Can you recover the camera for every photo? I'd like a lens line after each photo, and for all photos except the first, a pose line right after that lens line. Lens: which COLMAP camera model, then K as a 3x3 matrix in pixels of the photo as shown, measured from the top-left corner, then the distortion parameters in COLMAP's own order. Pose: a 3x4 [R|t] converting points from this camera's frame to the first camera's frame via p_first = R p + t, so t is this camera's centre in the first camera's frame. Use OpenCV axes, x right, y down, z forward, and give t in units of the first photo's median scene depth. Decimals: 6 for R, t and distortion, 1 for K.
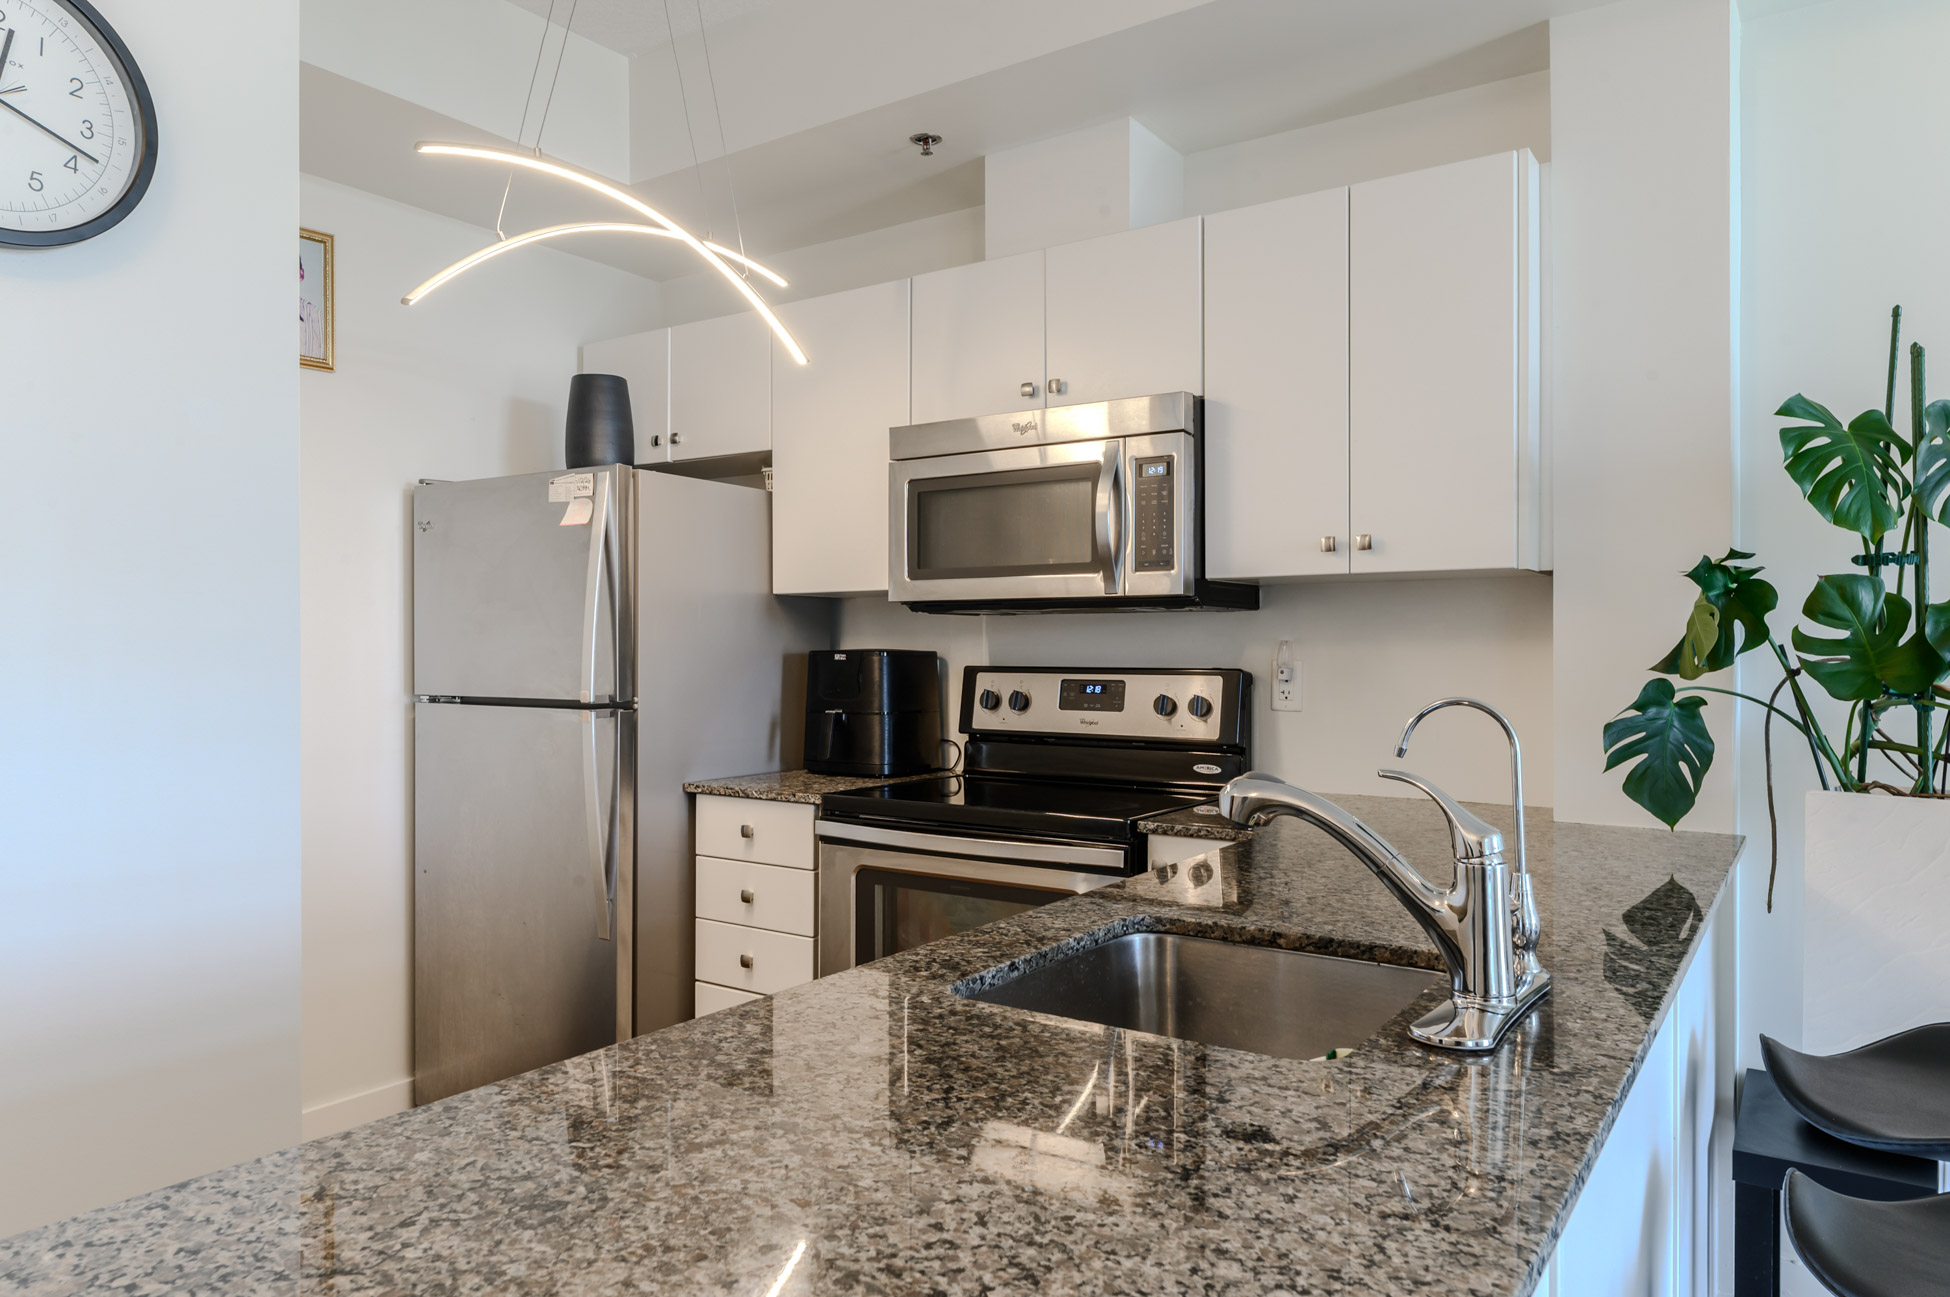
lens RADIAL K [[1279.7, 0, 975.0], [0, 1279.7, 648.5], [0, 0, 1]] dist [-0.000240, 0.003163]
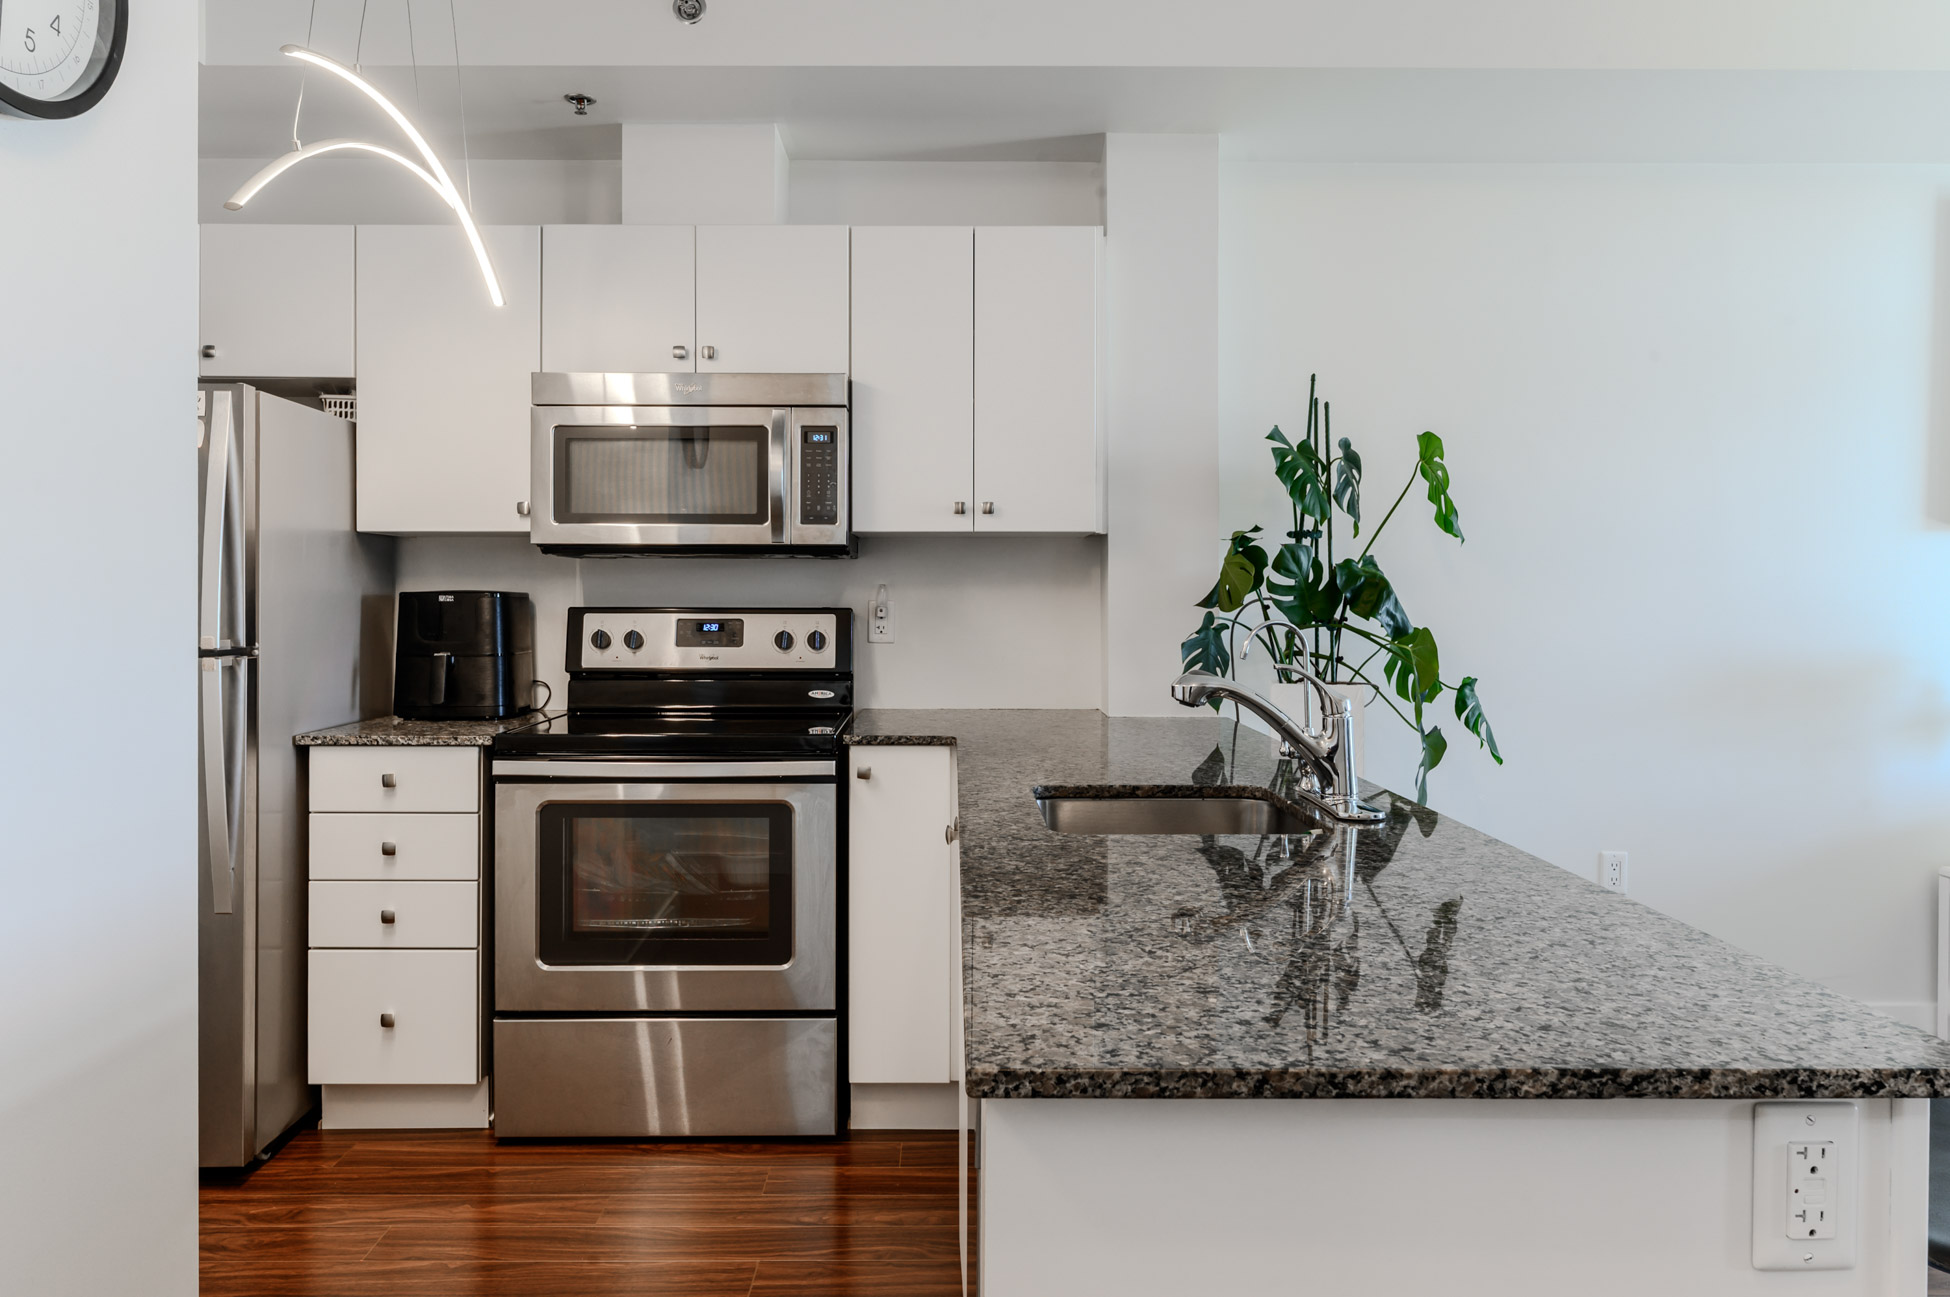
lens RADIAL K [[1293.1, 0, 971.6], [0, 1293.1, 593.4], [0, 0, 1]] dist [0.008779, 0.000941]
pose [[0.817752, 0.002063, 0.575568, -0.386396], [-0.001763, 0.999998, -0.001080, 0.003567], [-0.575569, -0.000131, 0.817754, -0.042395]]
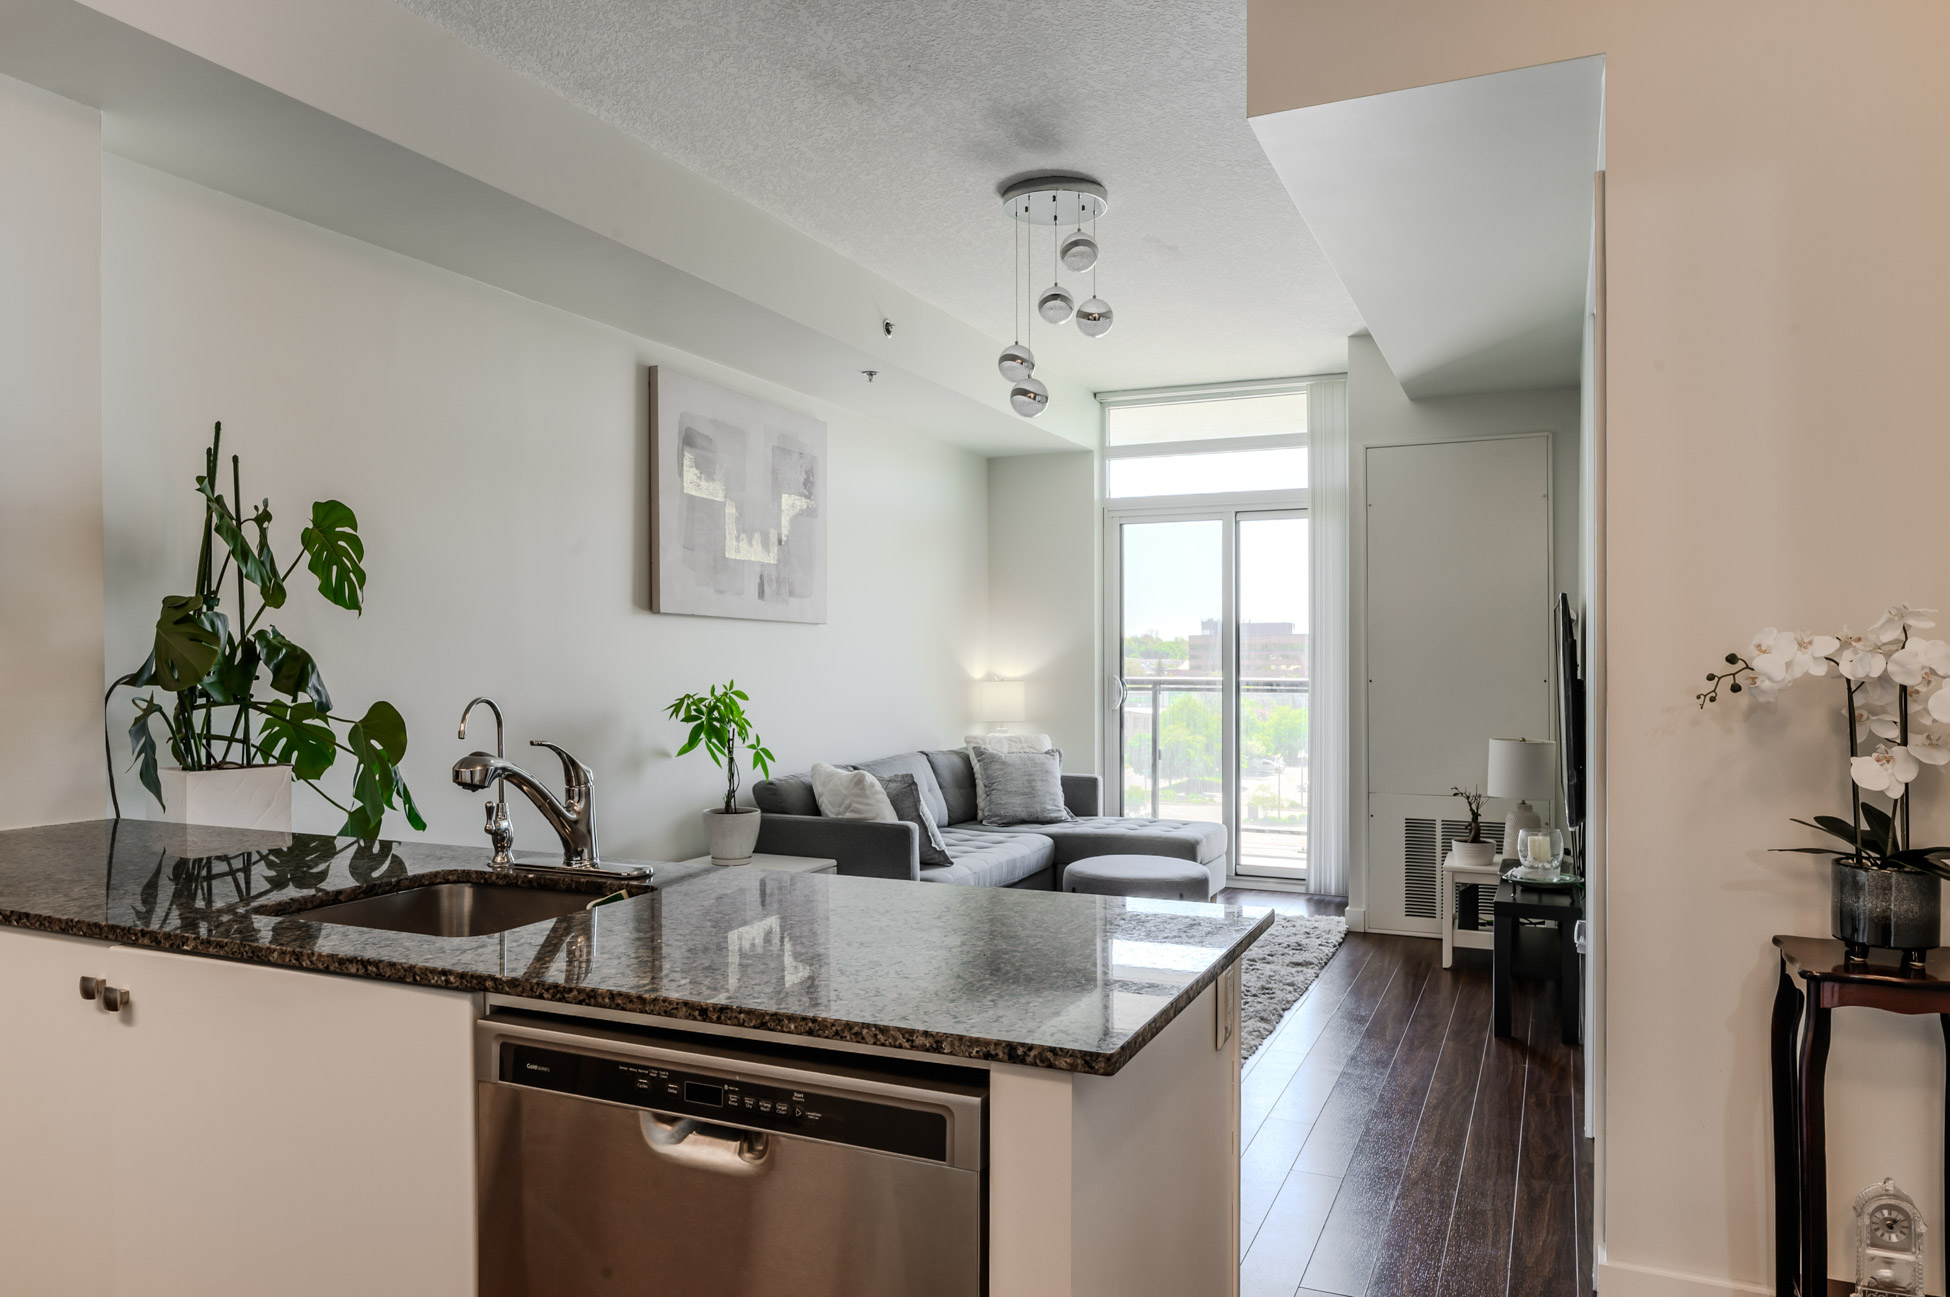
lens RADIAL K [[1279.7, 0, 975.0], [0, 1279.7, 648.5], [0, 0, 1]] dist [-0.000240, 0.003163]
pose [[-0.170756, 0.009313, 0.985269, -0.576466], [0.003322, 0.999955, -0.008876, -0.002540], [-0.985308, 0.001758, -0.170779, 0.302610]]
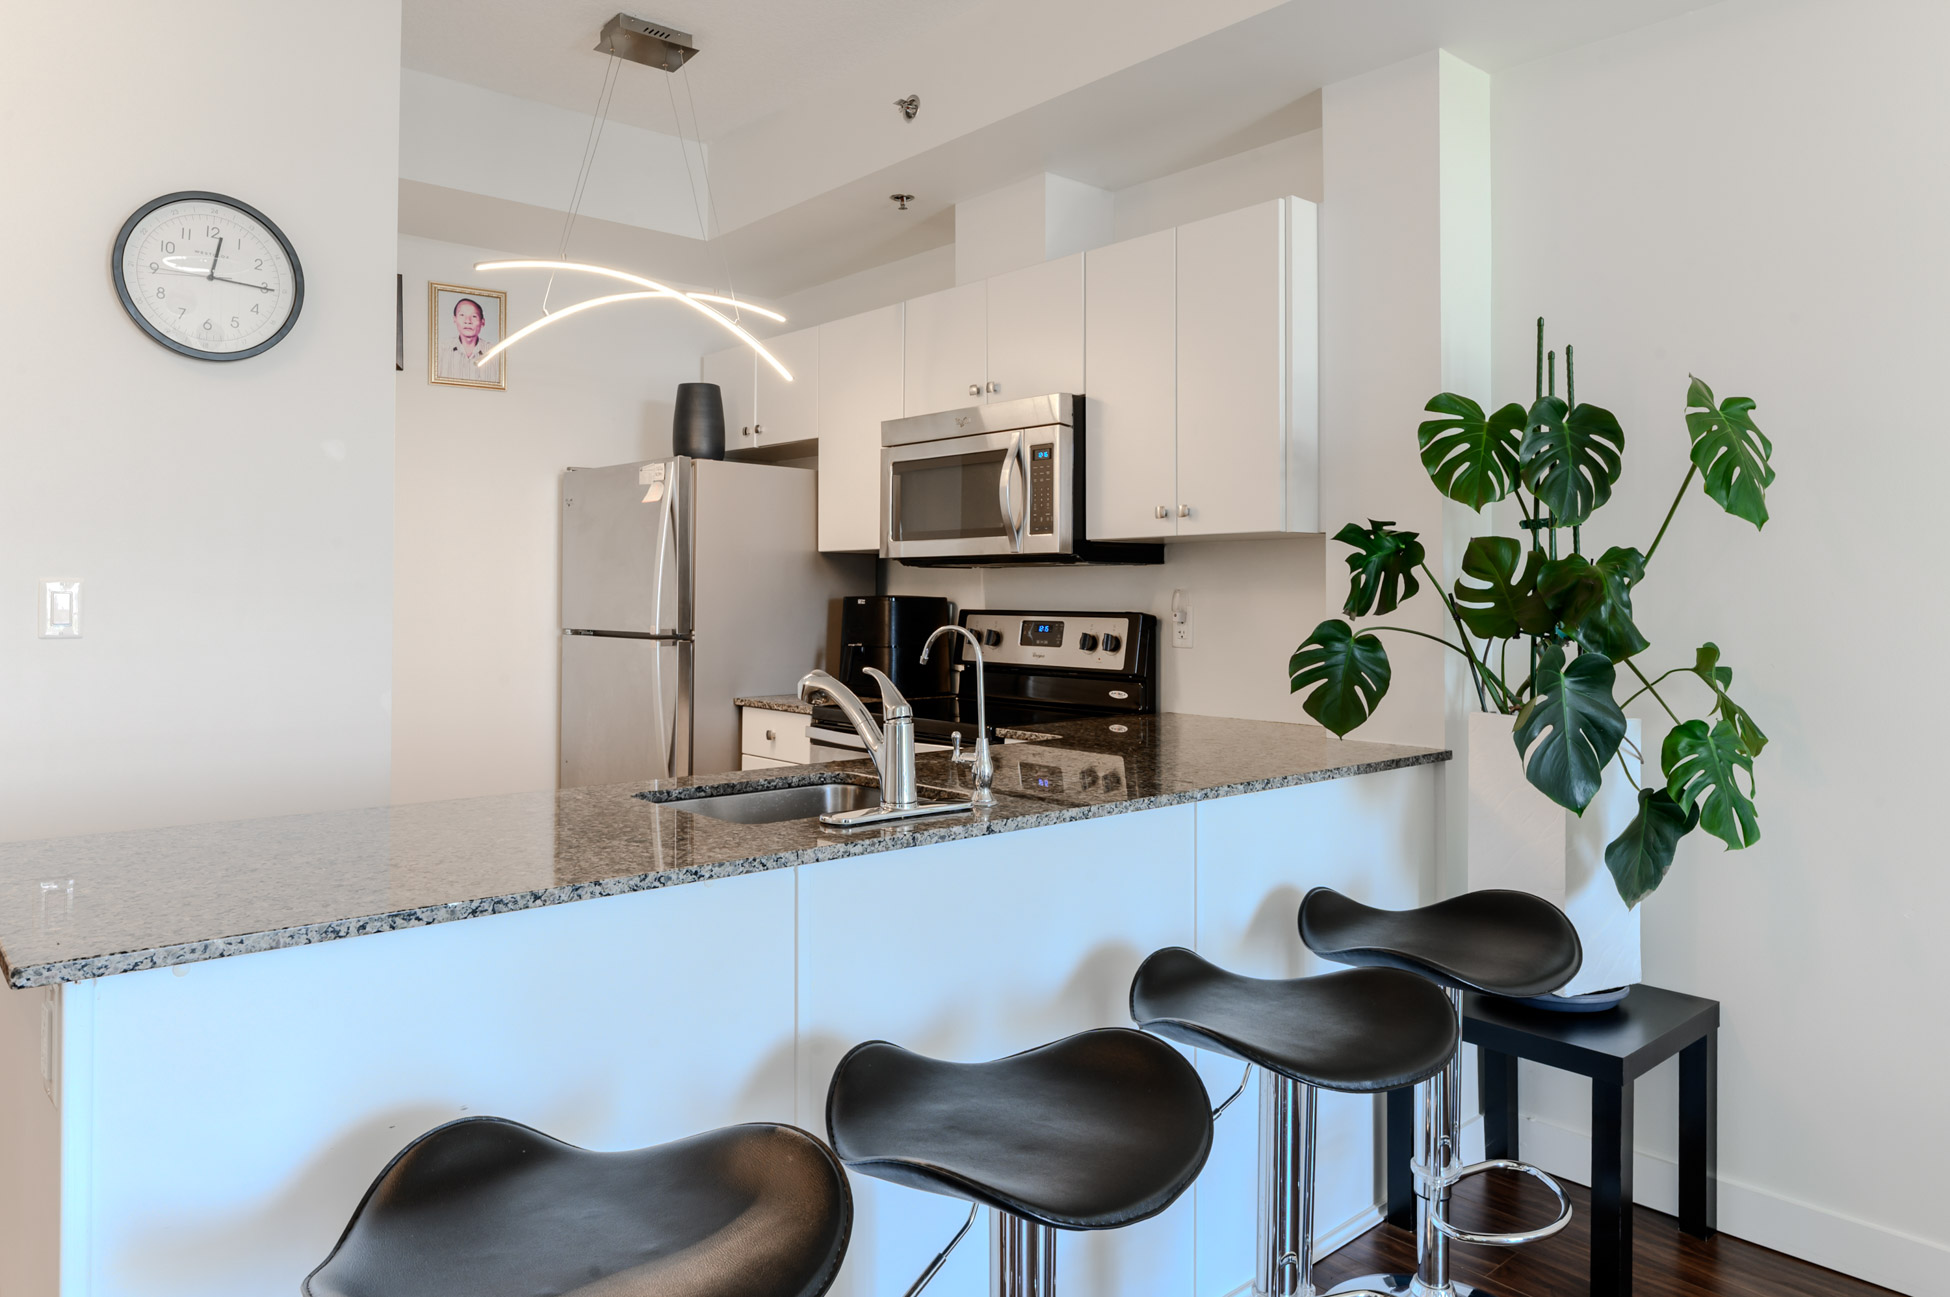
lens RADIAL K [[1310.9, 0, 982.2], [0, 1310.9, 570.7], [0, 0, 1]] dist [-0.002881, -0.000332]
pose [[0.969420, -0.001315, -0.245404, 0.364506], [-0.003465, 0.999813, -0.019044, 0.000447], [0.245383, 0.019311, 0.969234, -0.246882]]
